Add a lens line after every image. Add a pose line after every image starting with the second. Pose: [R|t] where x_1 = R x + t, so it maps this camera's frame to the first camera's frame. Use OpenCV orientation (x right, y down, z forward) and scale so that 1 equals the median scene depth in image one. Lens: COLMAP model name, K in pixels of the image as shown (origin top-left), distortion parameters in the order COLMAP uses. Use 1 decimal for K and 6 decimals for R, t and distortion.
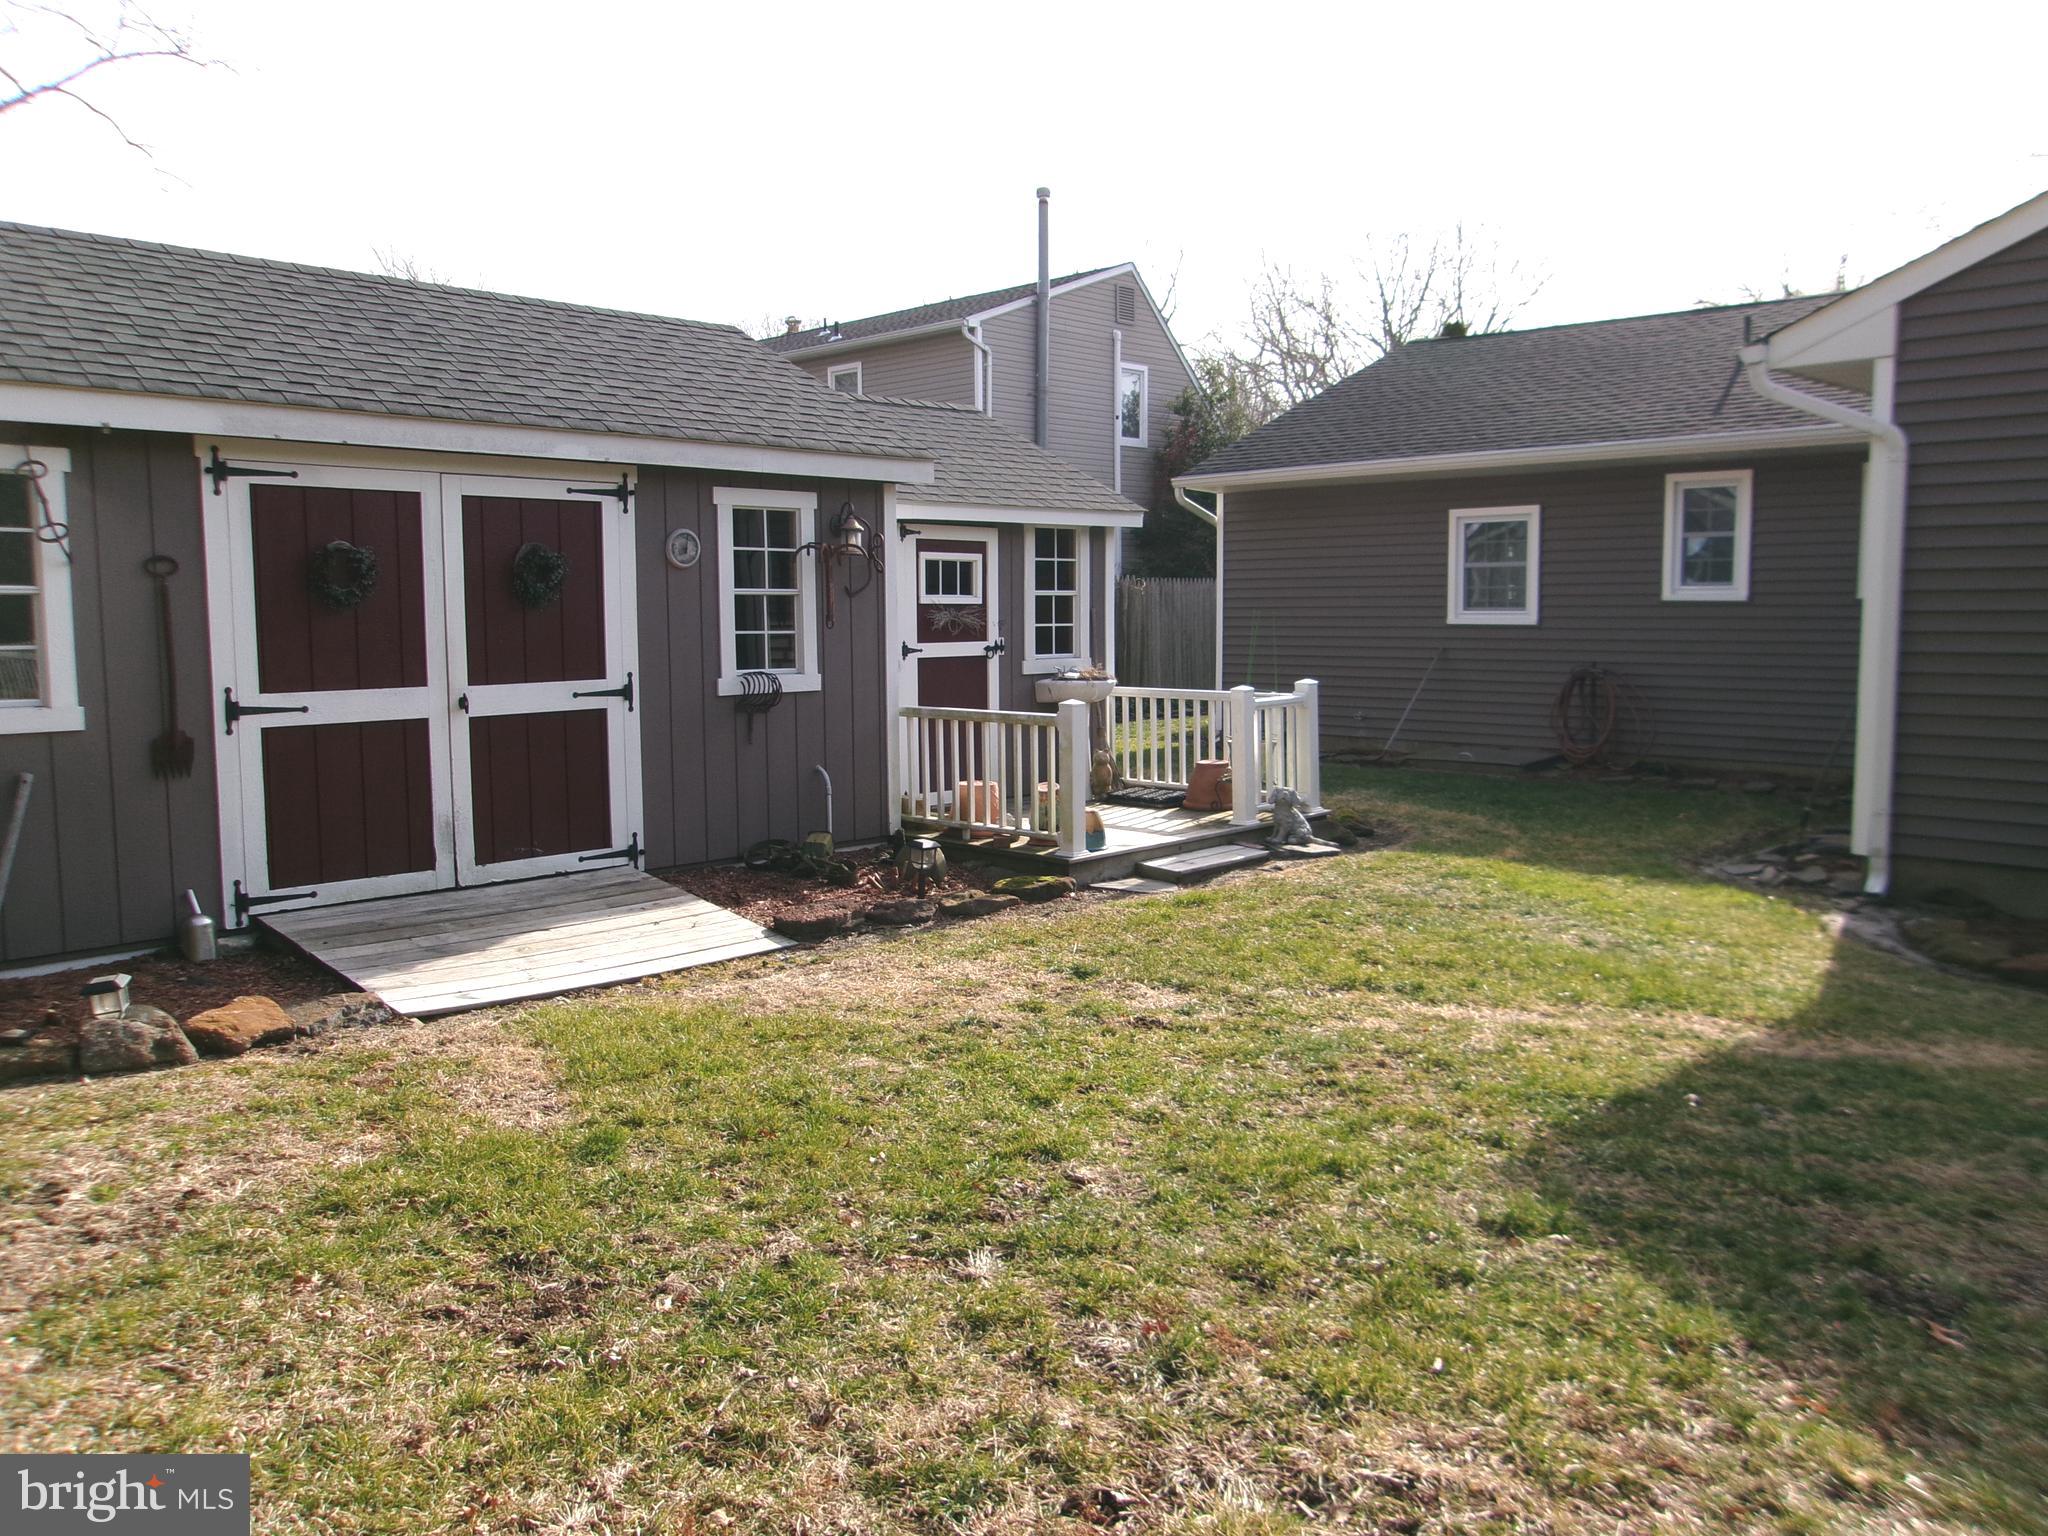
lens RADIAL K [[1575.0, 0, 1024.2], [0, 1575.0, 768.1], [0, 0, 1]] dist [-0.032349, 0.031383]
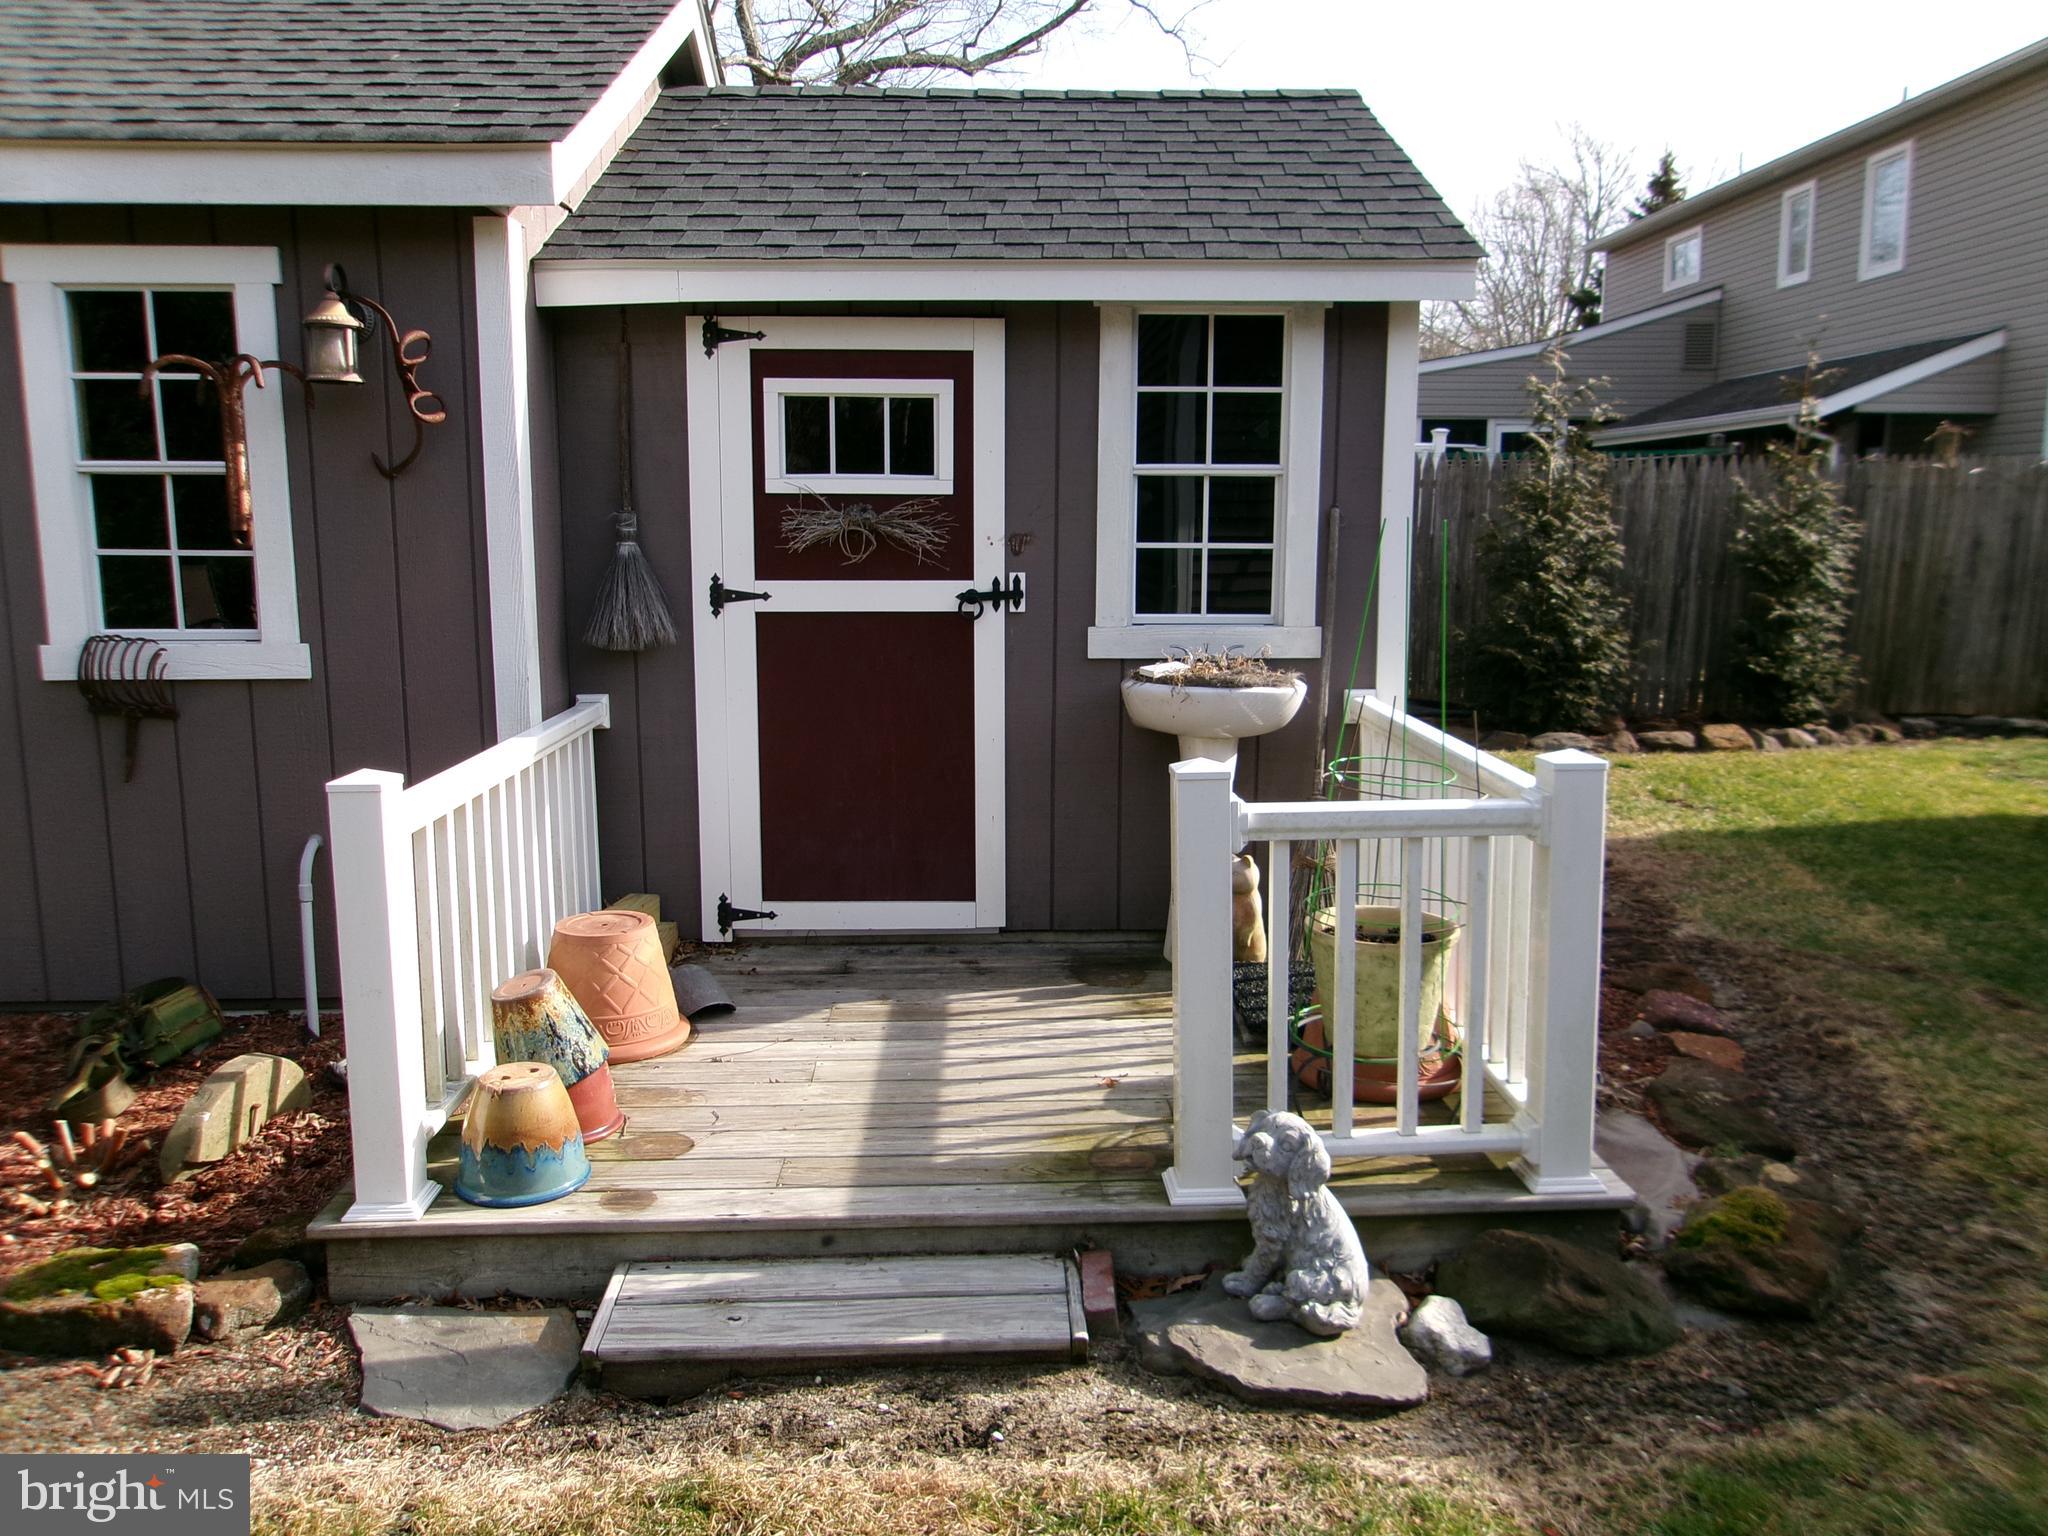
lens RADIAL K [[1575.0, 0, 1018.6], [0, 1575.0, 761.3], [0, 0, 1]] dist [-0.032349, 0.031383]
pose [[0.717320, 0.113721, -0.687400, 0.299172], [-0.075567, 0.993468, 0.085499, -0.069762], [0.692634, -0.009385, 0.721229, 0.700202]]
